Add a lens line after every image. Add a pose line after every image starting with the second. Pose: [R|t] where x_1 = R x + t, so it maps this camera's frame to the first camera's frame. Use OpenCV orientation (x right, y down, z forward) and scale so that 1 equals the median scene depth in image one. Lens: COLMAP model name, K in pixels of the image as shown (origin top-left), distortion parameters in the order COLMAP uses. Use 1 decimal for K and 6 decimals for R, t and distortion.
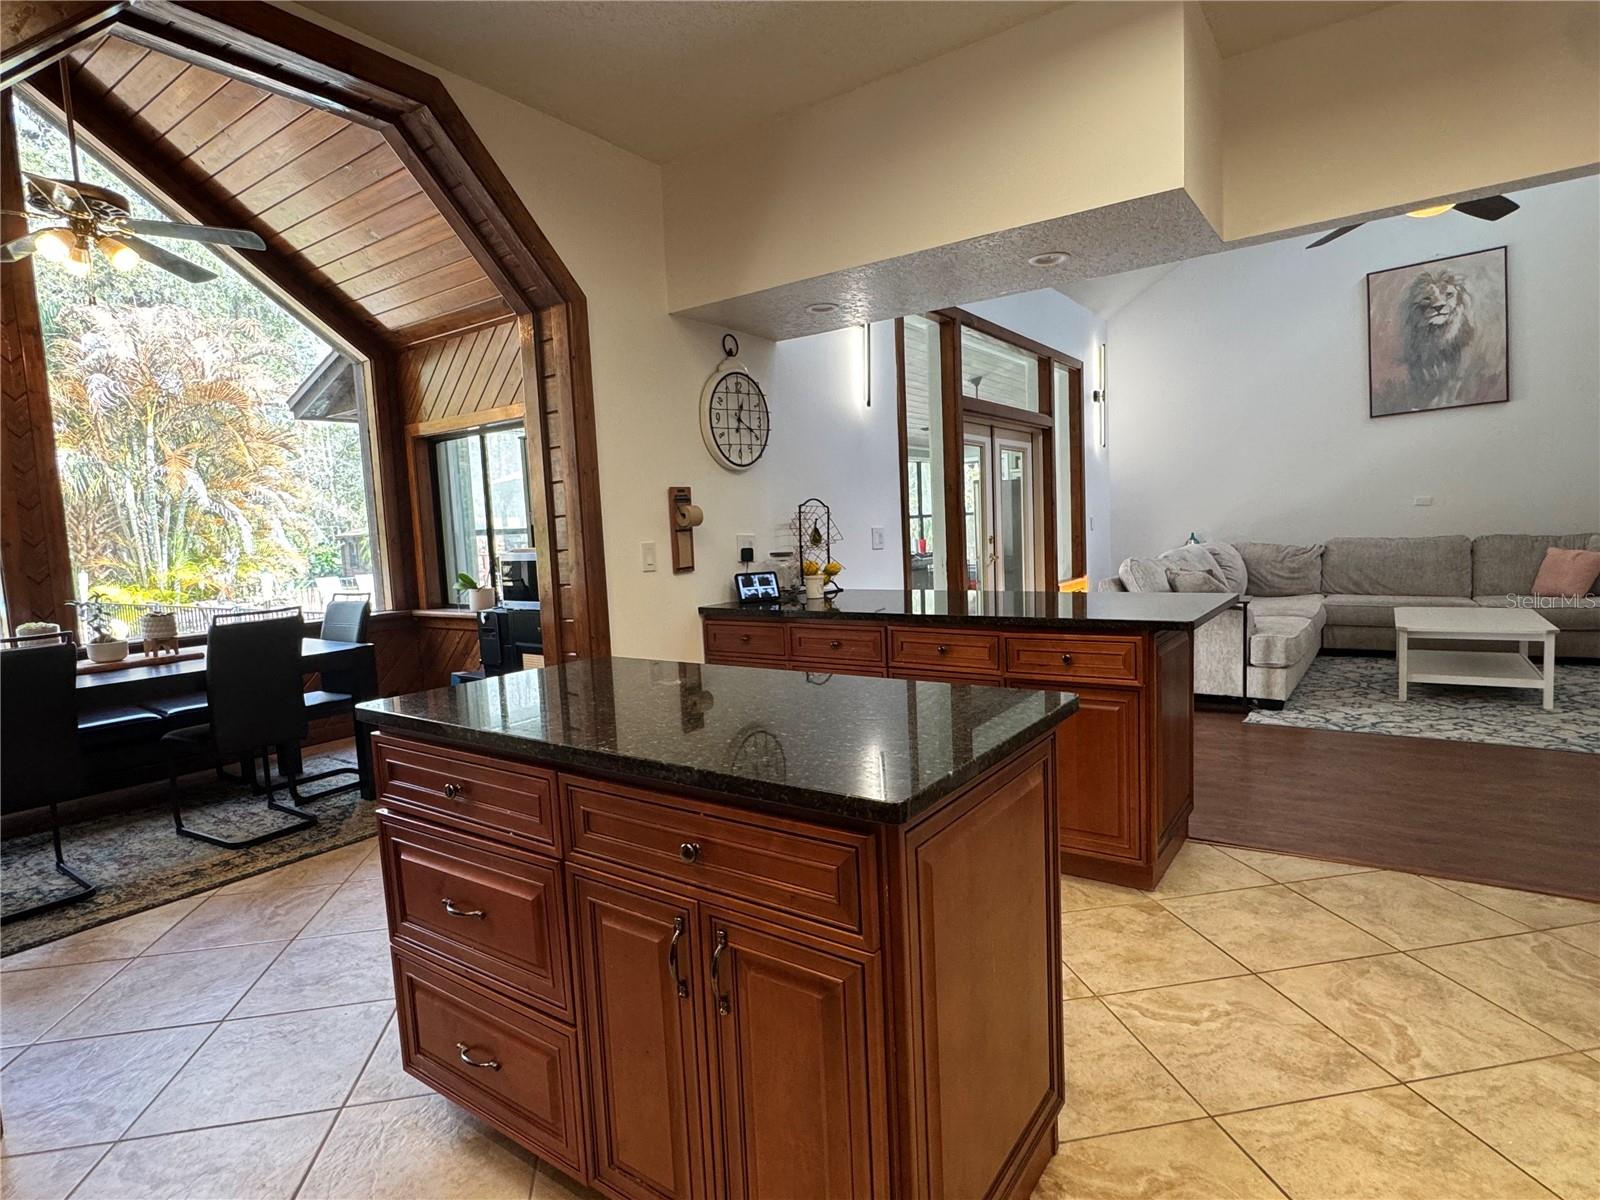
lens RADIAL K [[843.4, 0, 793.4], [0, 843.4, 601.9], [0, 0, 1]] dist [-0.003484, -0.000232]
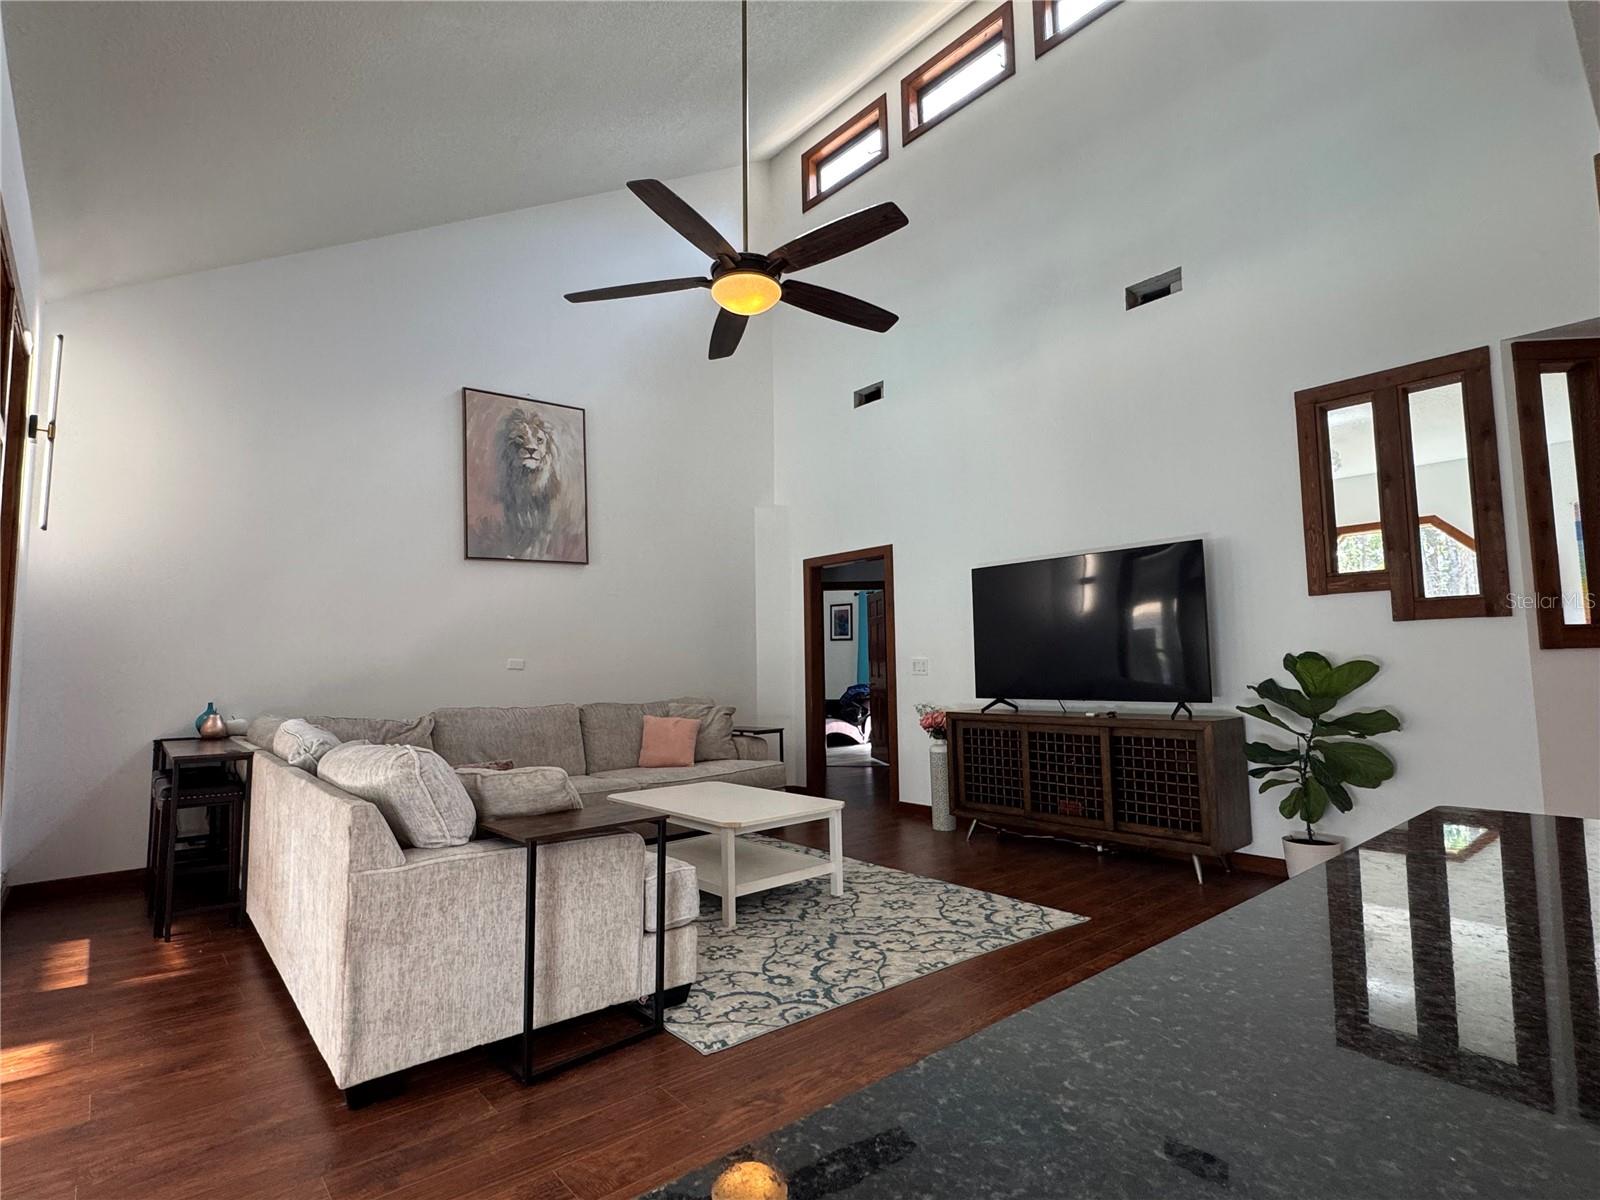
lens RADIAL K [[804.3, 0, 795.2], [0, 804.3, 603.5], [0, 0, 1]] dist [-0.004583, 0.000785]
pose [[0.239087, 0.121189, 0.963406, 0.026121], [0.091843, 0.984910, -0.146687, -0.036322], [-0.966645, 0.123553, 0.224349, 0.551270]]
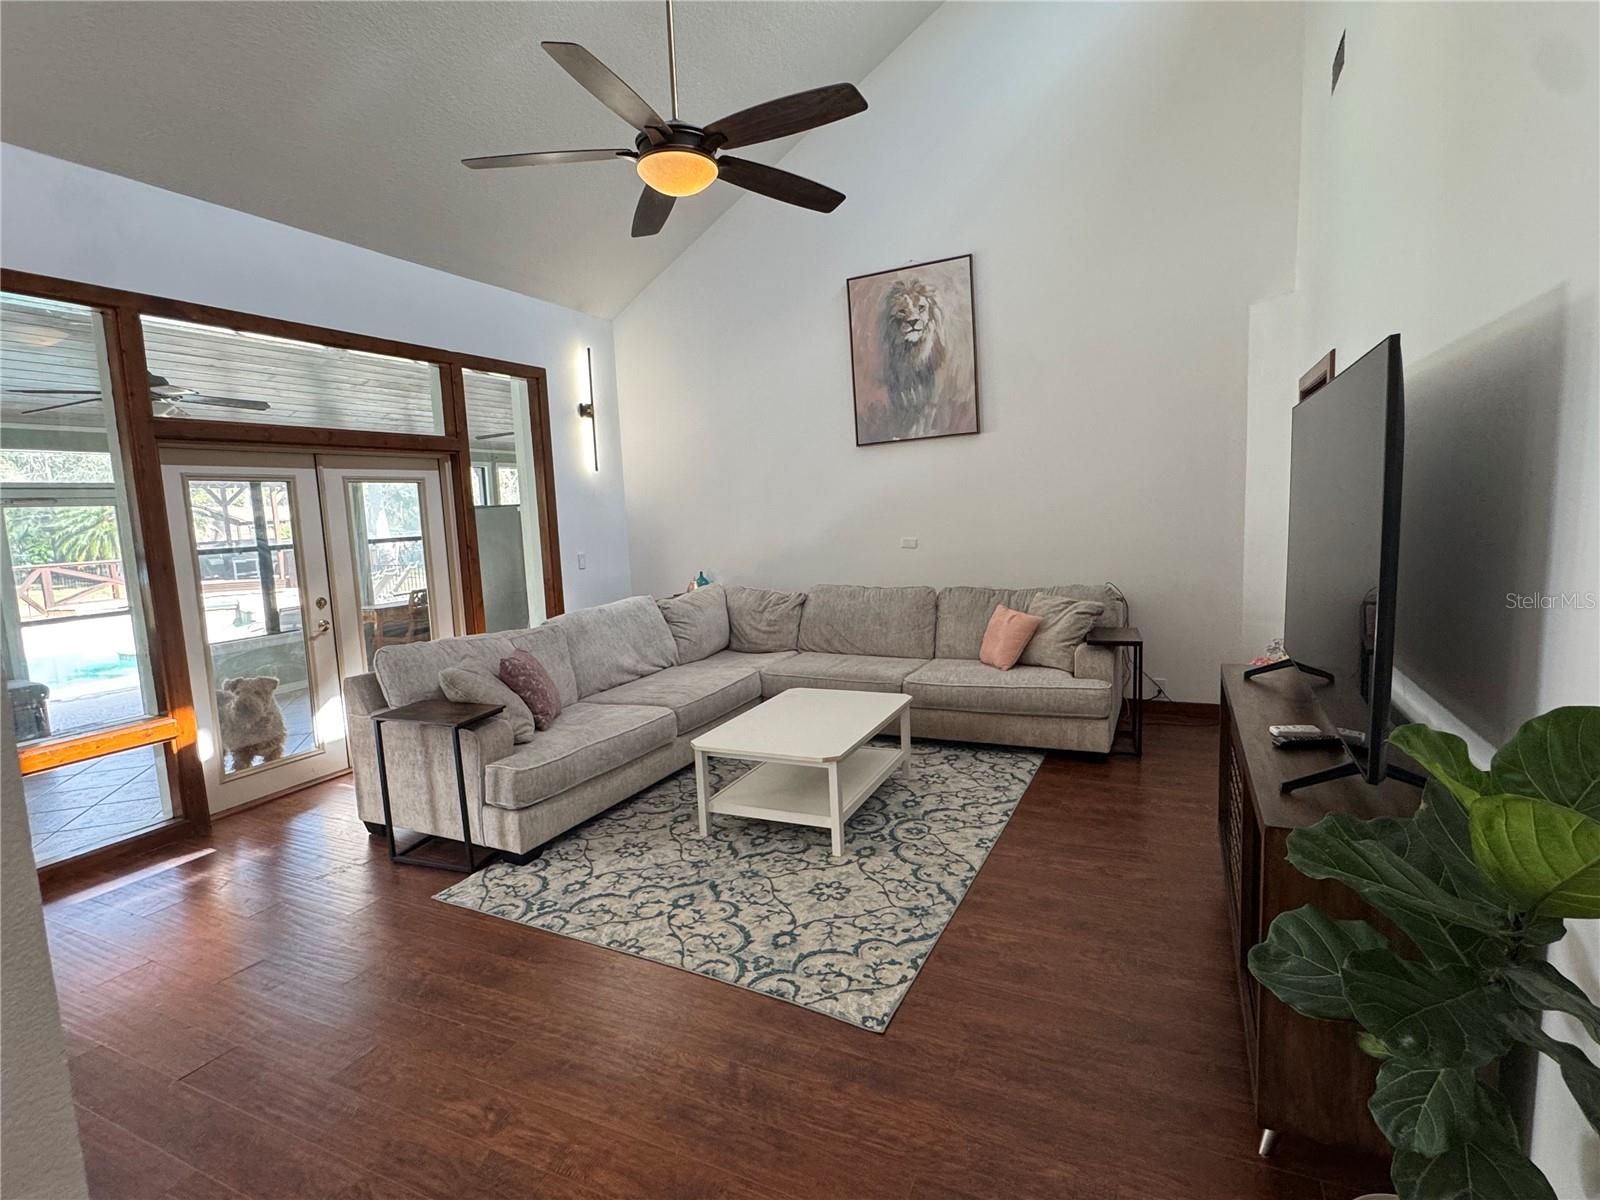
lens RADIAL K [[804.3, 0, 795.2], [0, 804.3, 603.5], [0, 0, 1]] dist [-0.004583, 0.000785]
pose [[0.983052, -0.014085, 0.182785, 0.489324], [0.009579, 0.999629, 0.025512, -0.081306], [-0.183077, -0.023329, 0.982822, 0.198569]]
